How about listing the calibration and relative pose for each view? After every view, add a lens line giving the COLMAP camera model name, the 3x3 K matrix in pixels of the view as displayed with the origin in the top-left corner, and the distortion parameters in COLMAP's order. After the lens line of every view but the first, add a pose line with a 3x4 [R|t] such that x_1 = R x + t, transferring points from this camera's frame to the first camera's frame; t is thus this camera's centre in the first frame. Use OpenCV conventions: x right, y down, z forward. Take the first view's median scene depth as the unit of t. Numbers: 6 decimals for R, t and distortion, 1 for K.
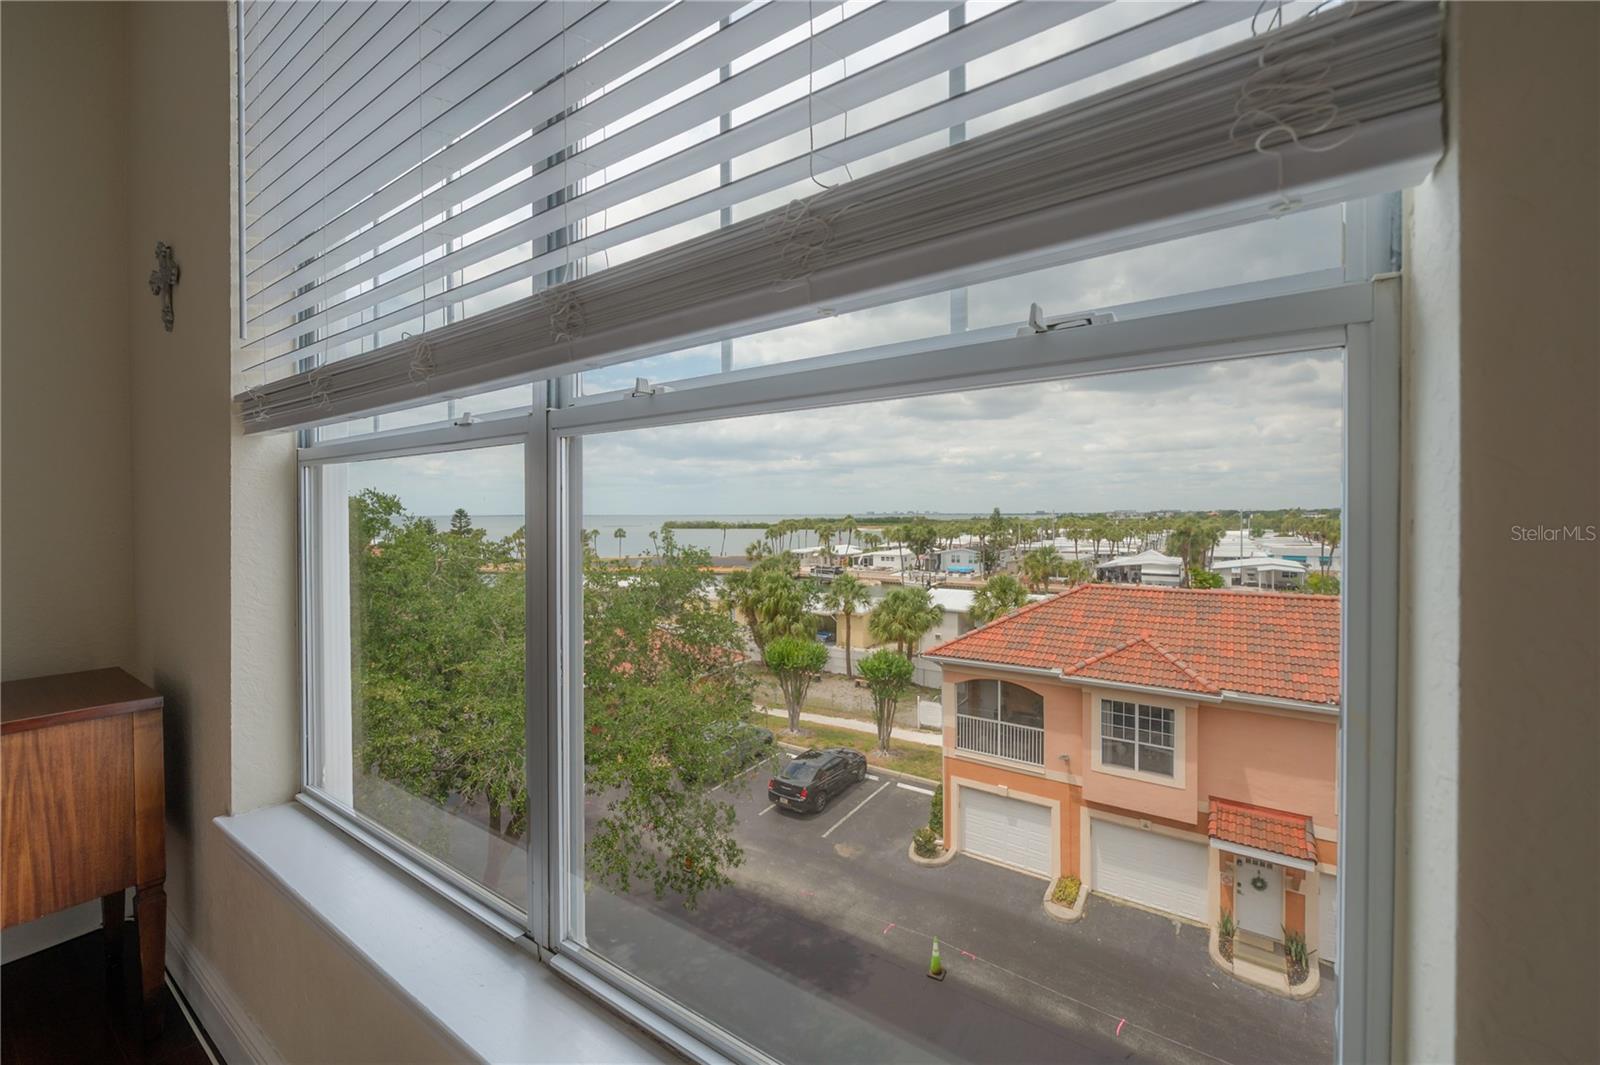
lens RADIAL K [[645.0, 0, 801.9], [0, 645.0, 528.5], [0, 0, 1]] dist [-0.006474, 0.000146]
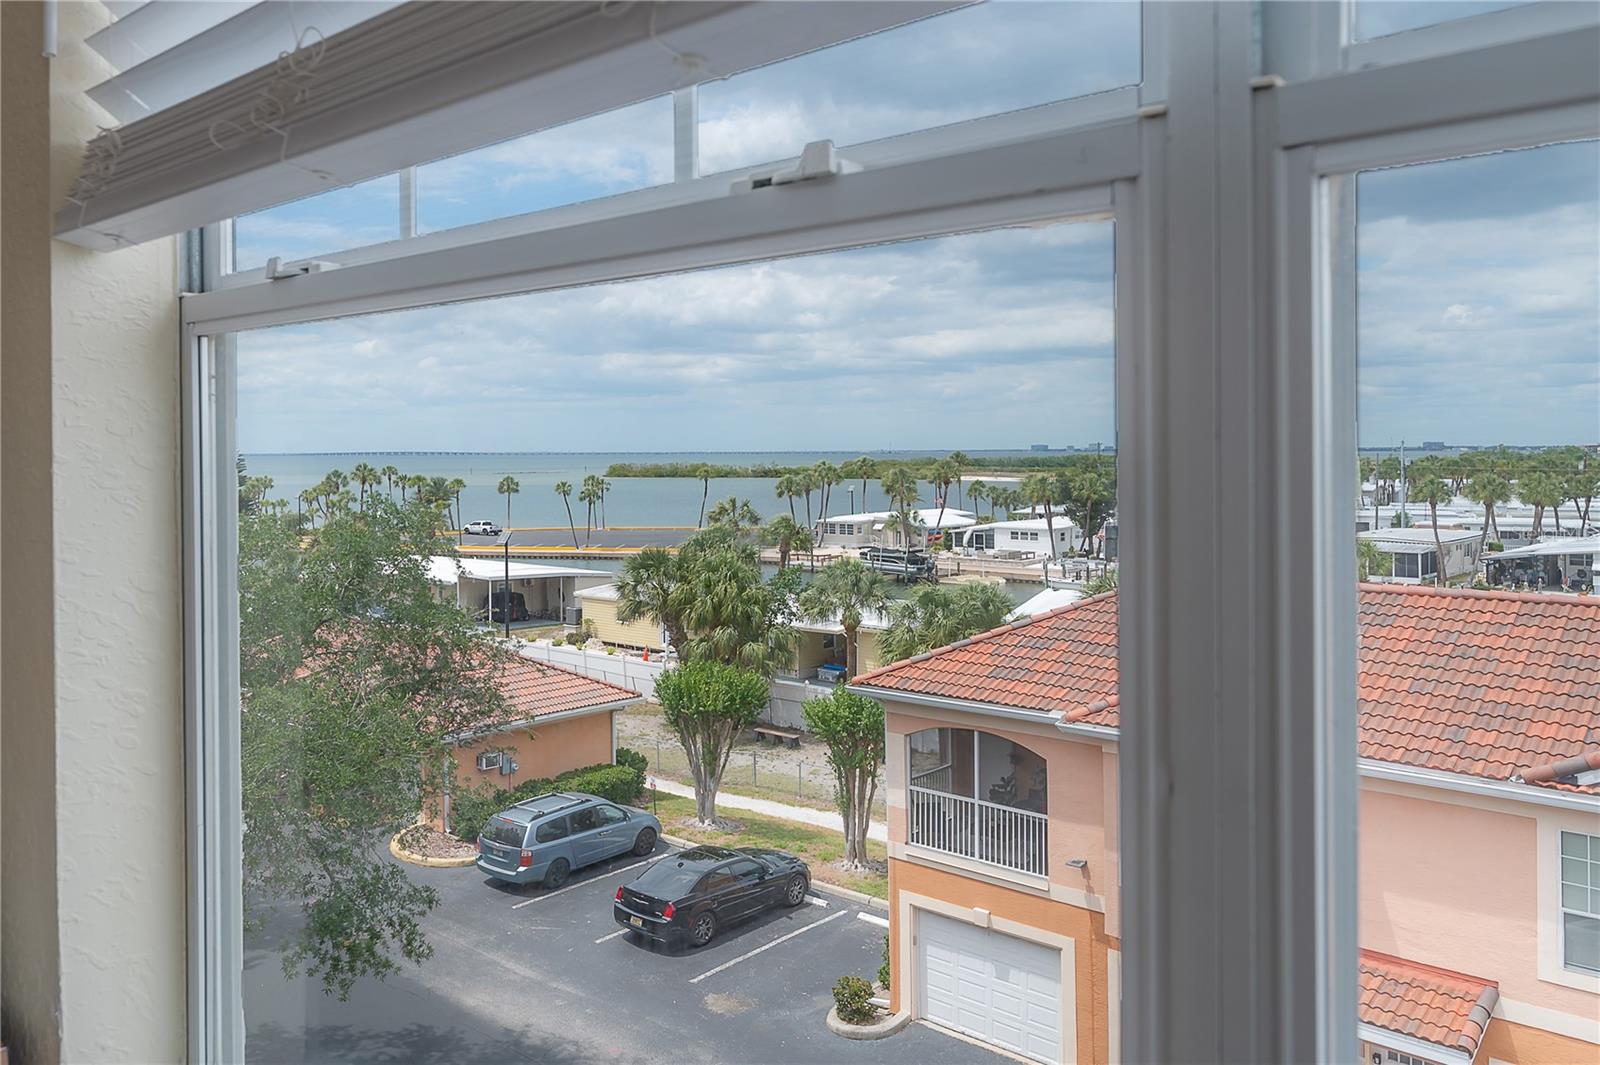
lens RADIAL K [[1299.0, 0, 797.0], [0, 1299.0, 478.1], [0, 0, 1]] dist [0.001399, 0.000886]
pose [[0.990107, 0.000497, -0.140310, 0.253447], [-0.000634, 0.999999, -0.000930, 0.003896], [0.140310, 0.001010, 0.990107, -0.167306]]
